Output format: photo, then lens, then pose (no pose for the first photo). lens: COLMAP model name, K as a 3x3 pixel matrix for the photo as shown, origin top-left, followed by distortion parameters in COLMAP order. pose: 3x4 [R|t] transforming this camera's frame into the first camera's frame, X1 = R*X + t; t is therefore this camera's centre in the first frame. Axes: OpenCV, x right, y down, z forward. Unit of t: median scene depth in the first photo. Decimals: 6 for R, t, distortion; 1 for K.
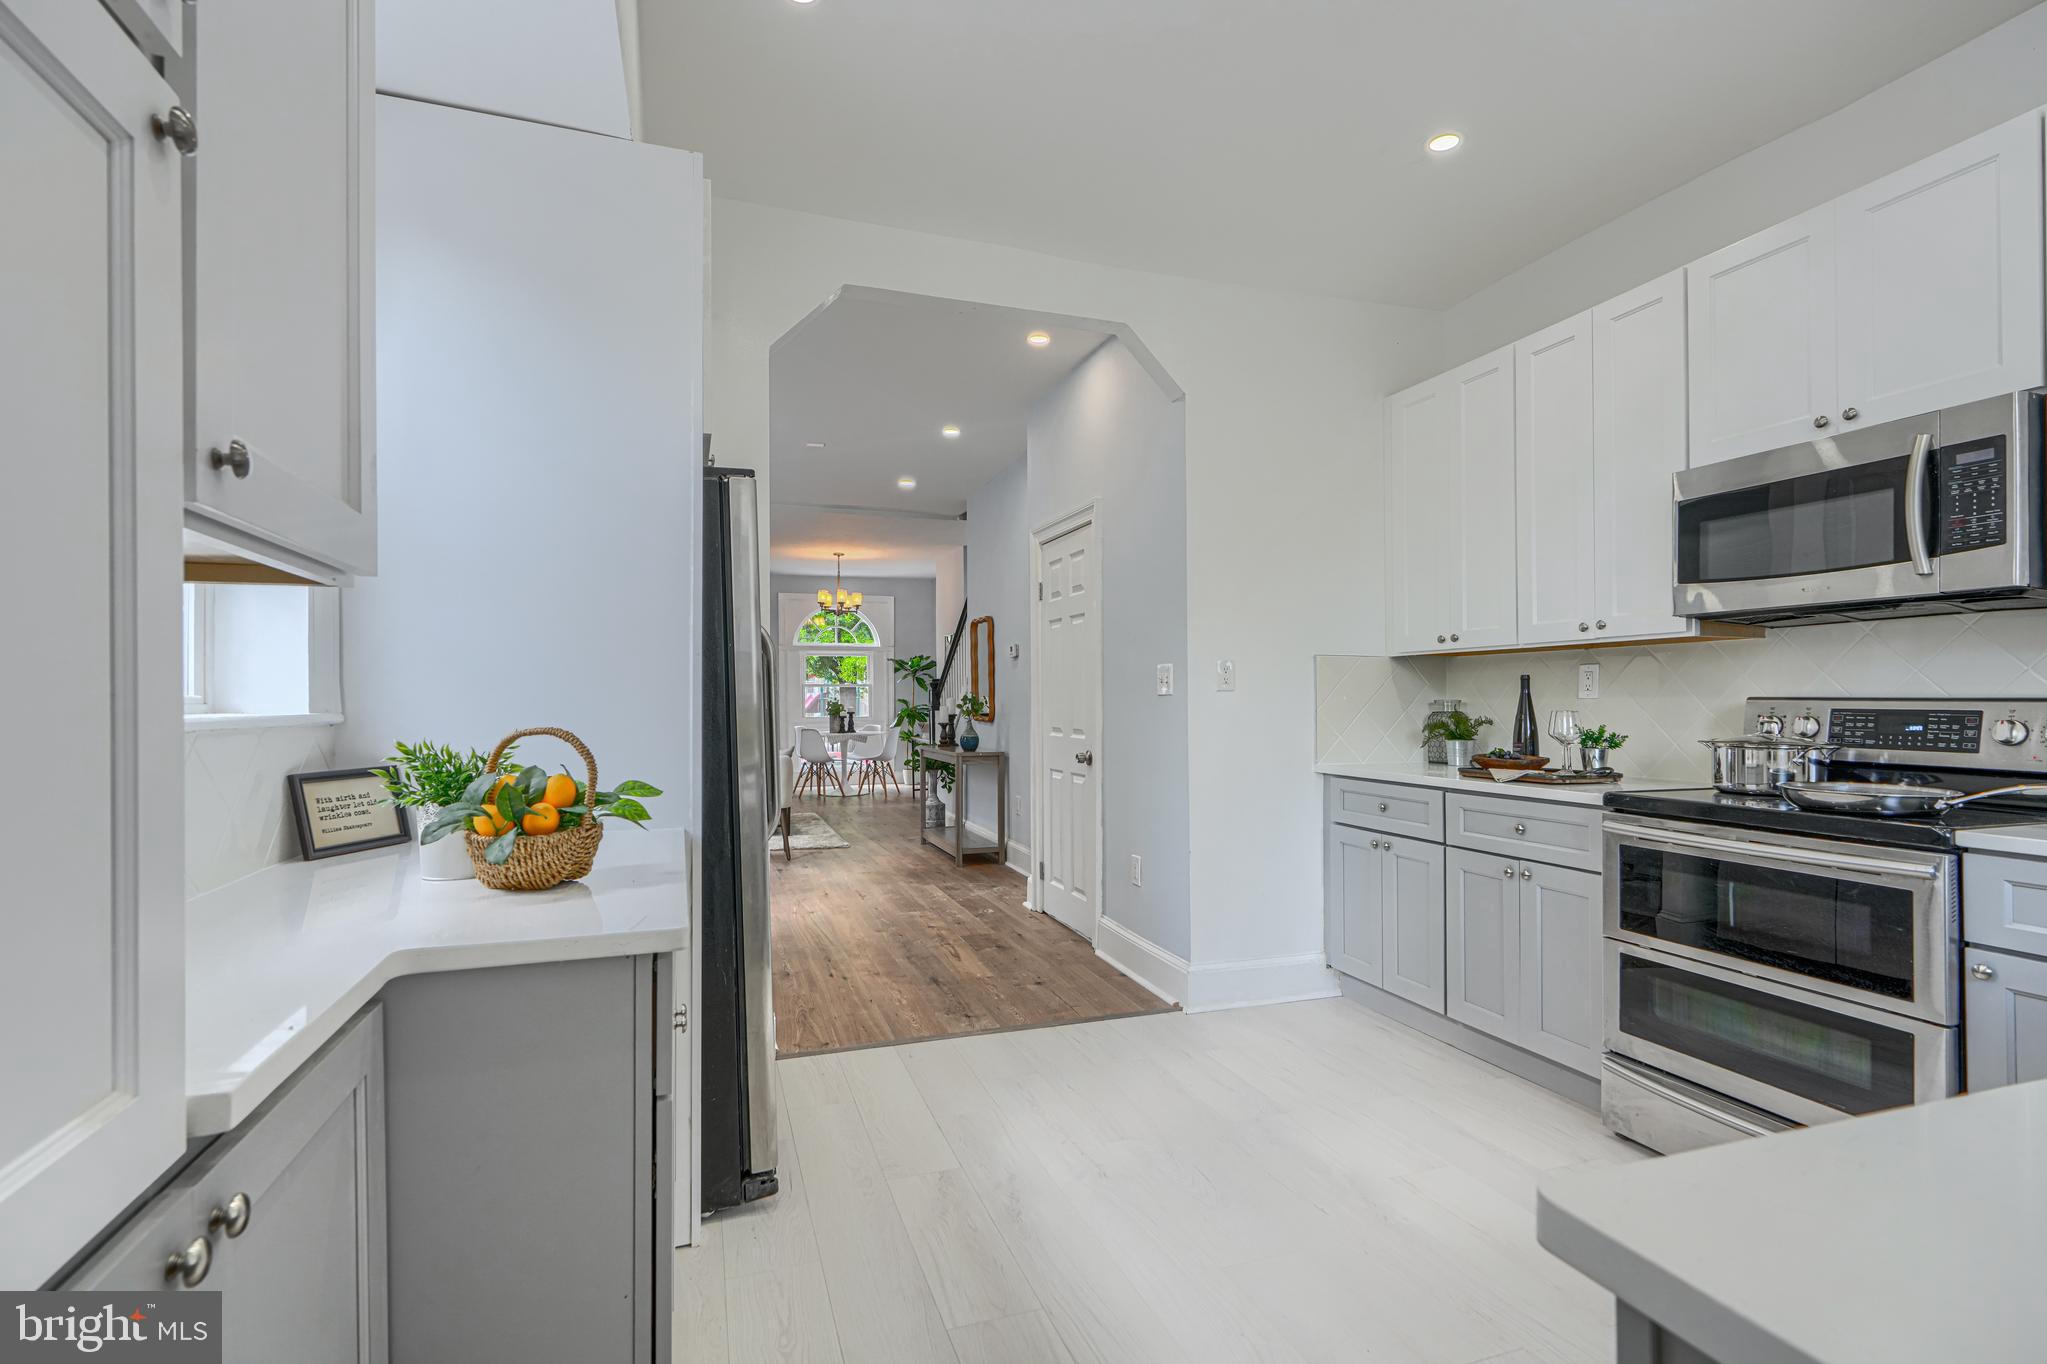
lens RADIAL K [[992.6, 0, 1028.9], [0, 992.6, 694.2], [0, 0, 1]] dist [-0.004068, 0.000335]
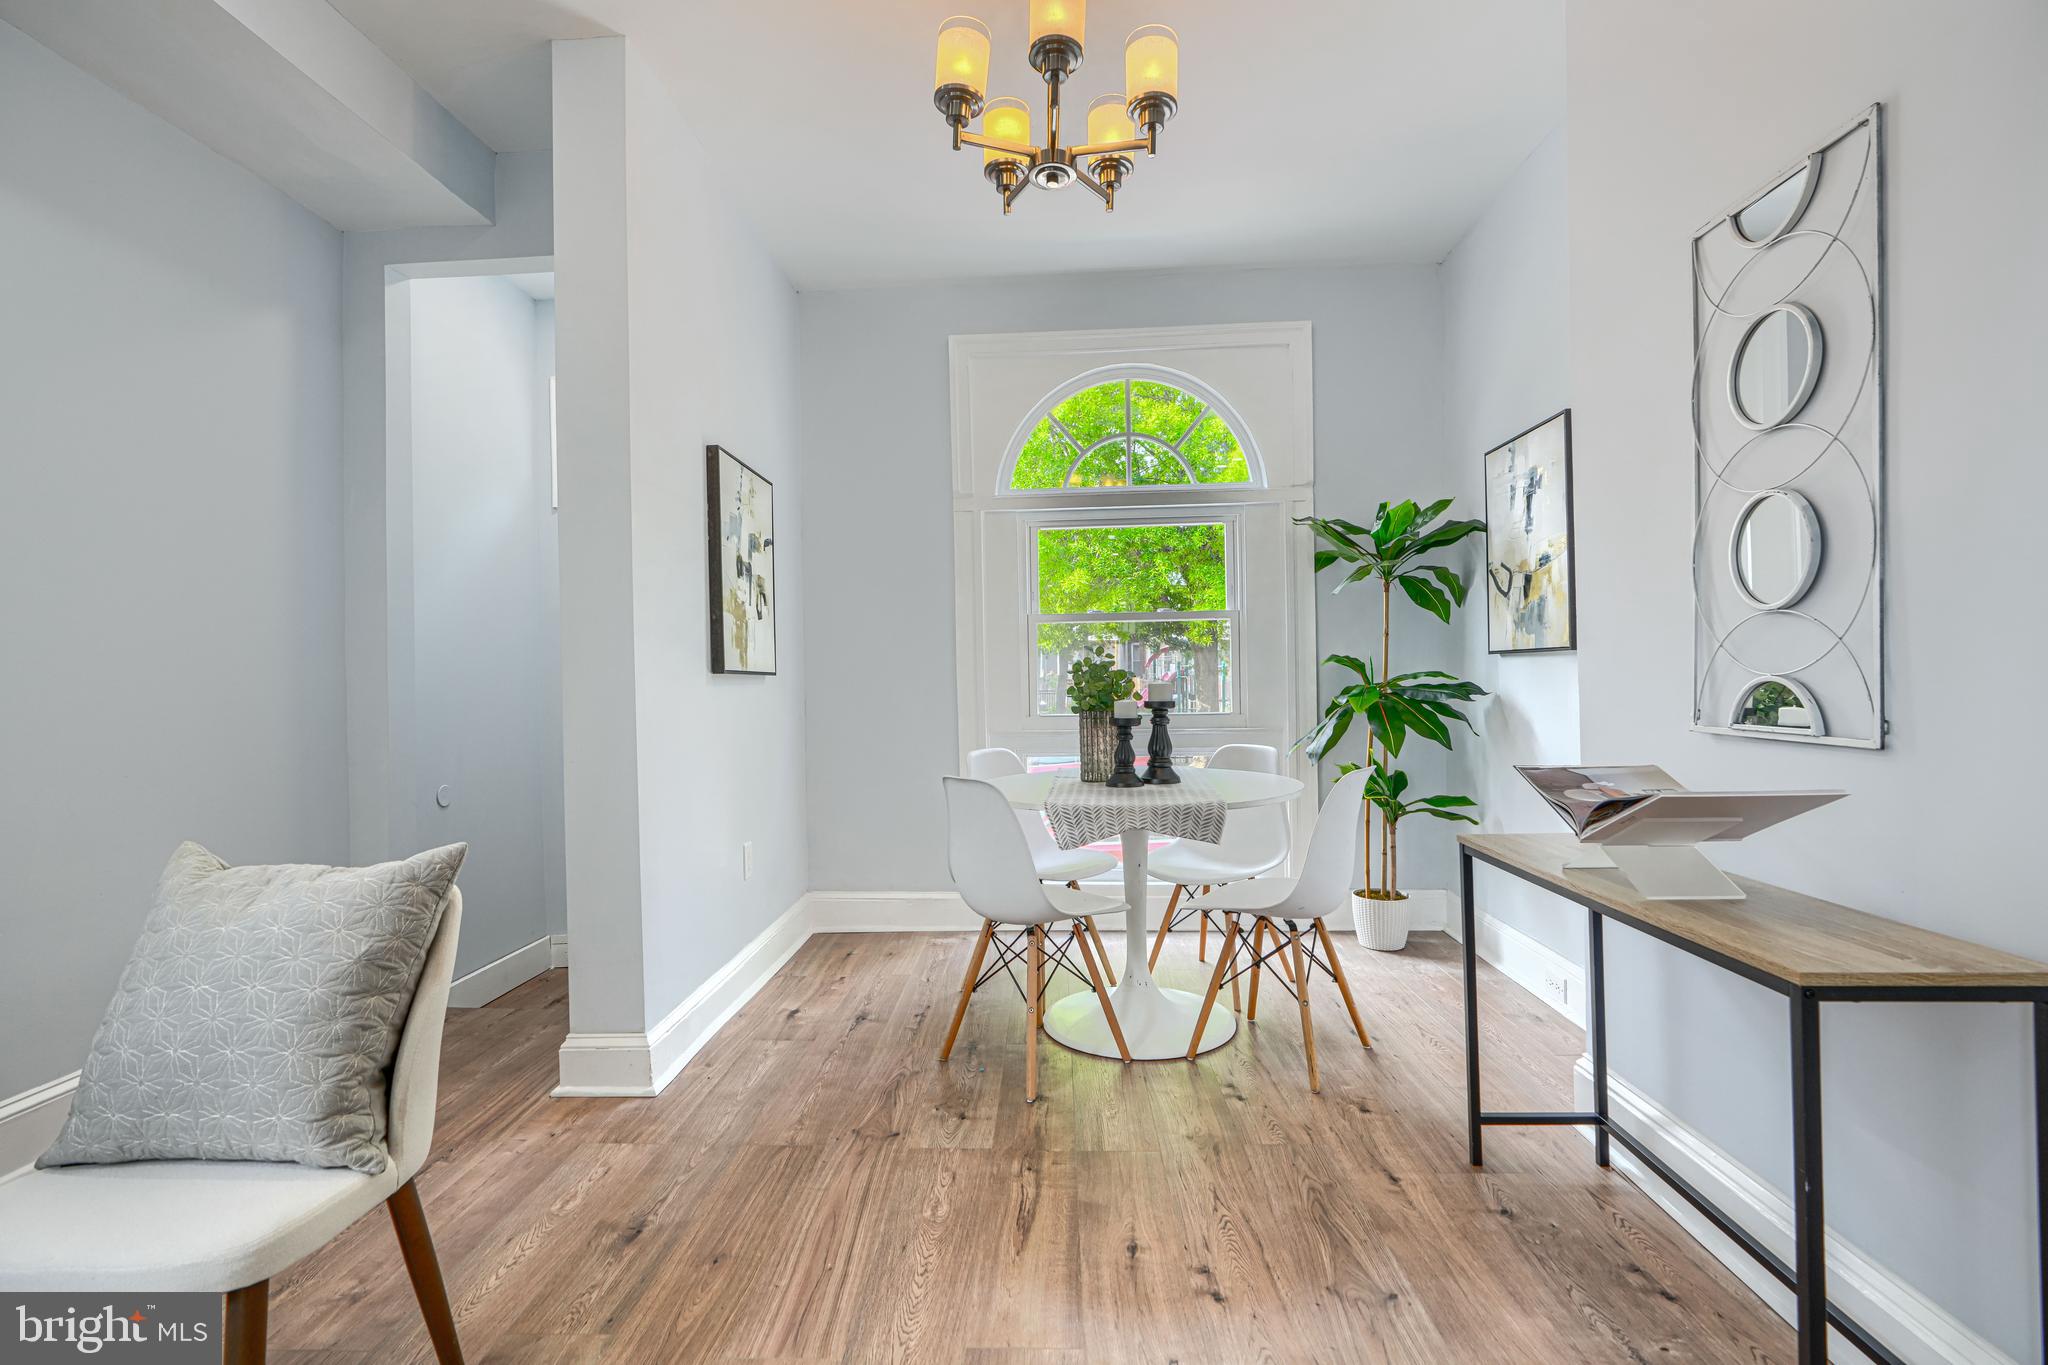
lens RADIAL K [[993.0, 0, 1011.1], [0, 993.0, 684.7], [0, 0, 1]] dist [-0.004068, 0.000335]
pose [[0.930639, -0.003455, -0.365922, -0.102535], [0.007486, 0.999926, 0.009599, 0.009529], [0.365862, -0.011672, 0.930596, 0.629568]]
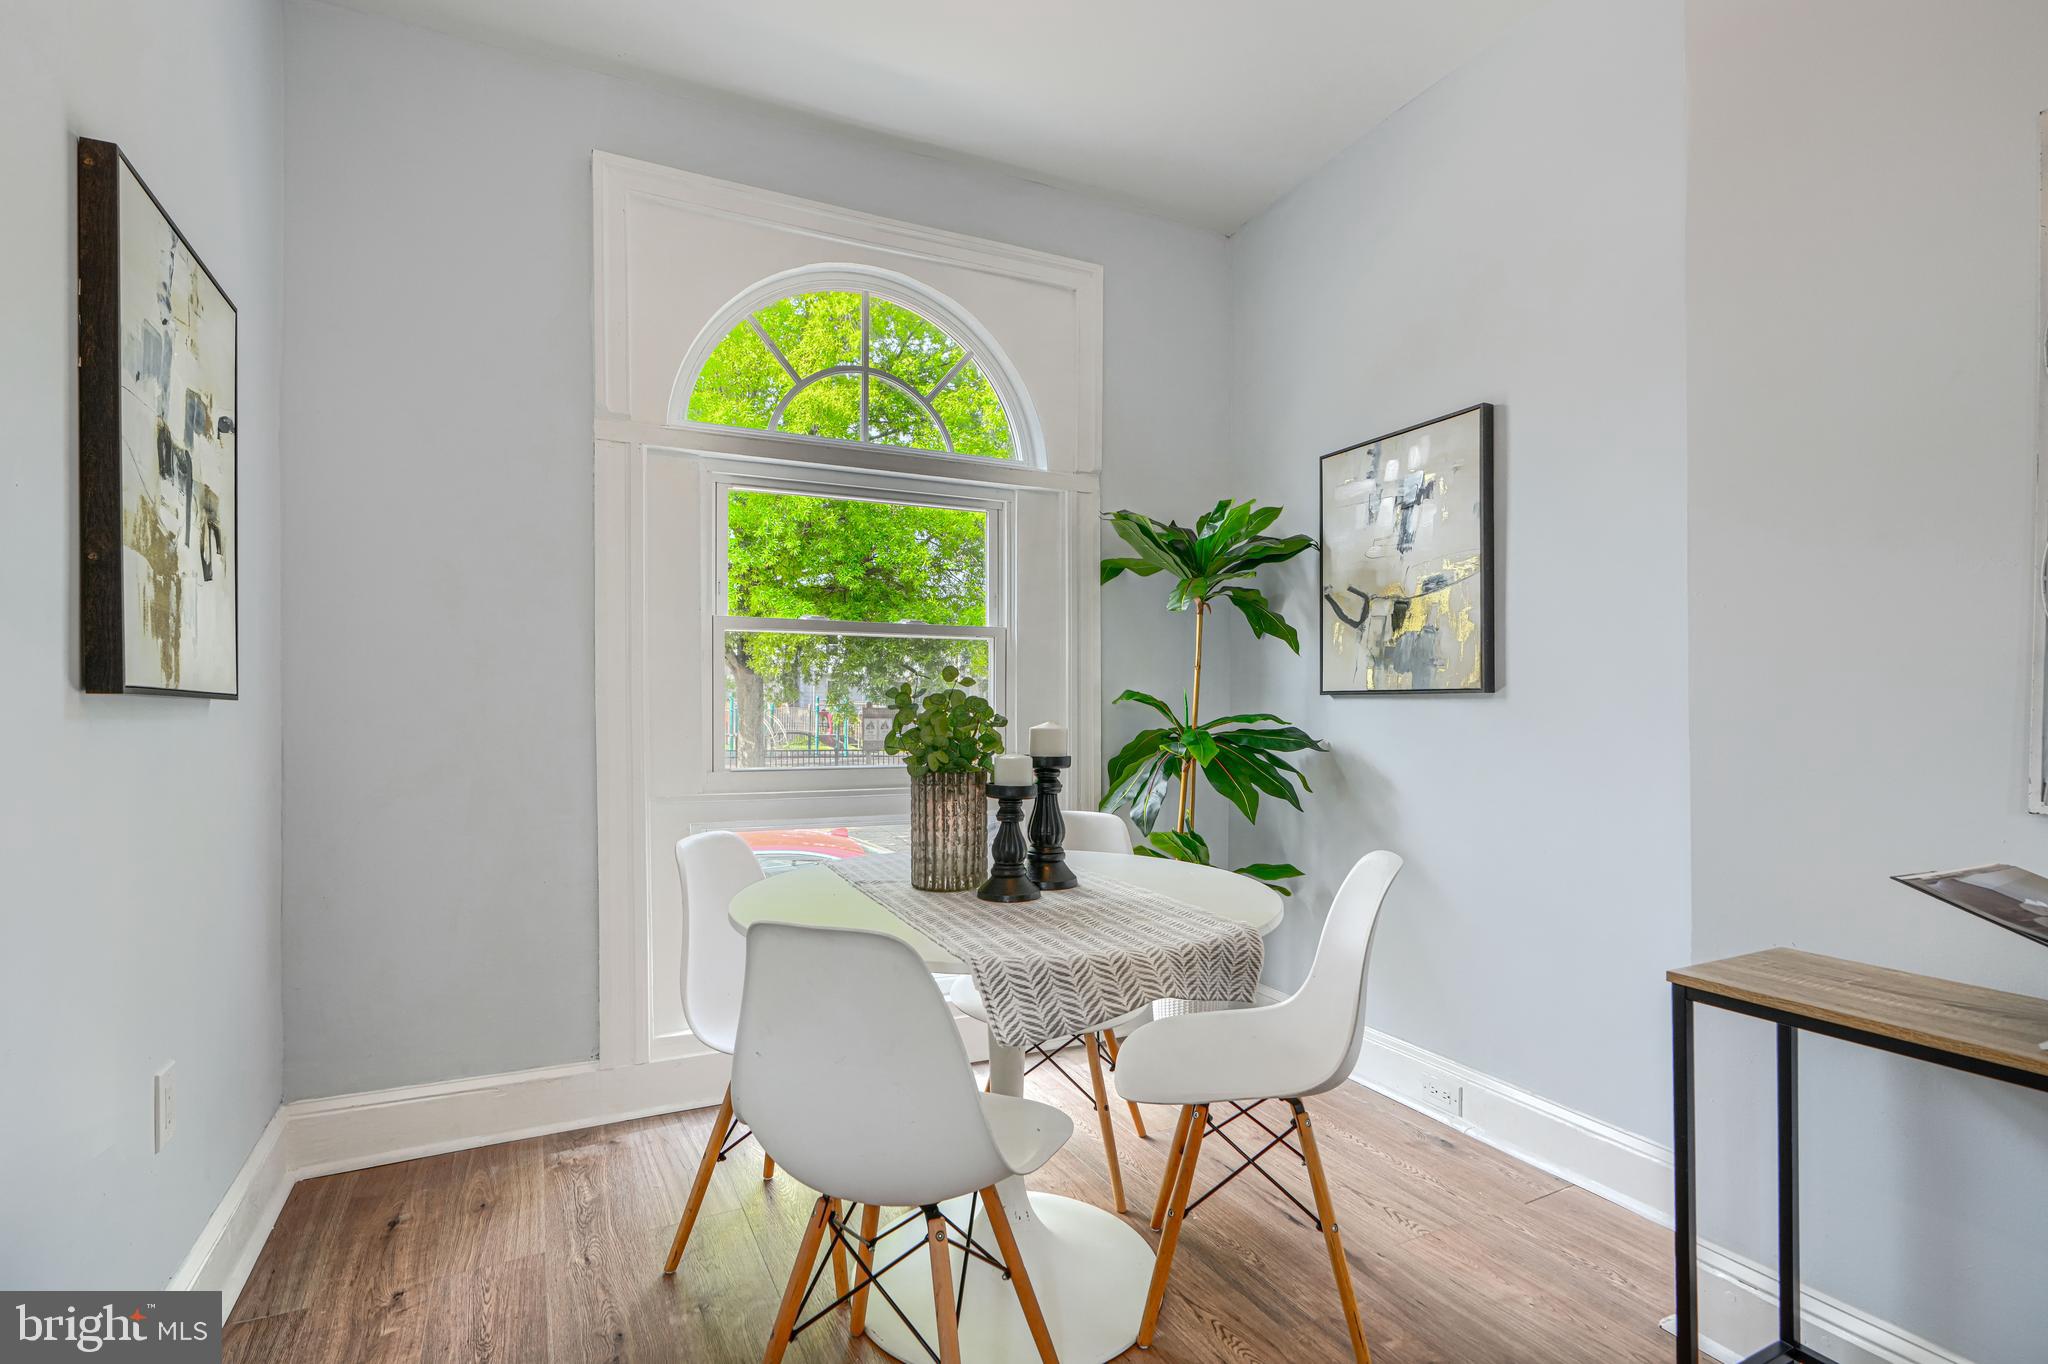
lens RADIAL K [[993.0, 0, 1055.6], [0, 993.0, 710.3], [0, 0, 1]] dist [-0.004068, 0.000335]
pose [[0.987892, 0.012512, 0.154639, -0.168955], [-0.012709, 0.999919, 0.000286, 0.009116], [-0.154623, -0.002248, 0.987971, 0.704970]]
